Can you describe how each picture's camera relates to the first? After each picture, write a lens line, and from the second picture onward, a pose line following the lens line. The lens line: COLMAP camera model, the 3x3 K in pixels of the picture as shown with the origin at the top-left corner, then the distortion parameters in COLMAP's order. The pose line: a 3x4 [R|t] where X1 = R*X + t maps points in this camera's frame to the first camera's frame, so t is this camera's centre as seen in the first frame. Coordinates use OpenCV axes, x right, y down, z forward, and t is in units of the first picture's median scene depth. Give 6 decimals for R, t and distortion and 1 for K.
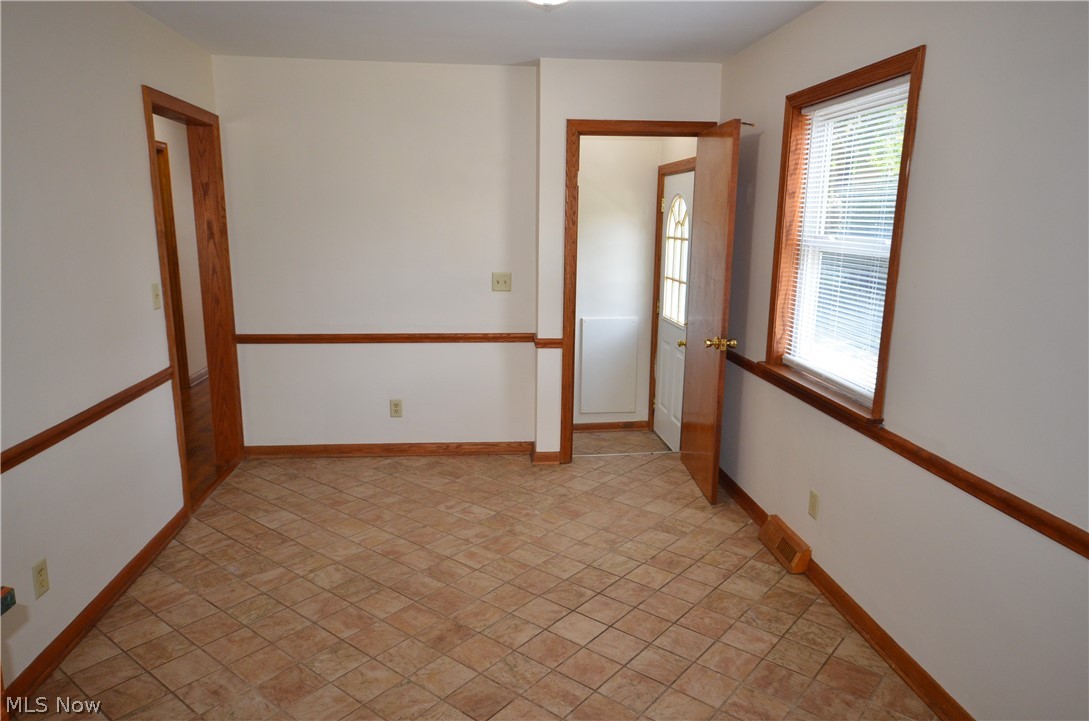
lens RADIAL K [[698.5, 0, 544.5], [0, 698.5, 360.5], [0, 0, 1]] dist [0.001922, 0.000524]
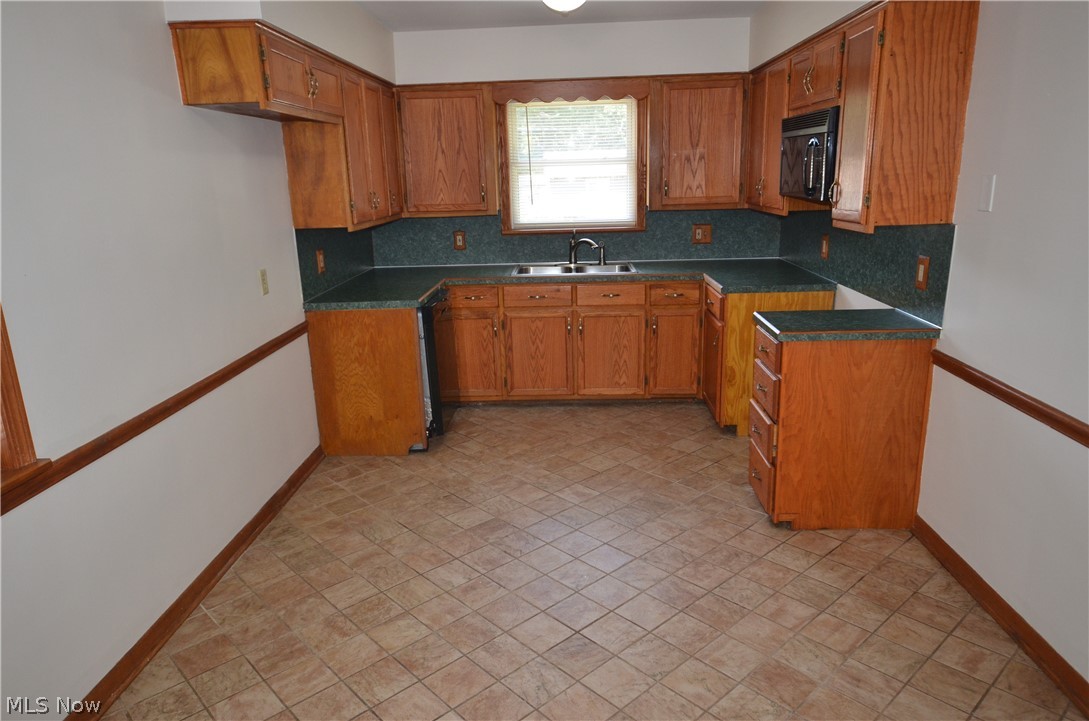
lens RADIAL K [[698.5, 0, 544.5], [0, 698.5, 360.5], [0, 0, 1]] dist [0.001922, 0.000524]
pose [[-0.988636, -0.020674, 0.148901, -0.177659], [0.047655, 0.896313, 0.440854, -0.337750], [-0.142576, 0.442940, -0.885142, 1.644532]]
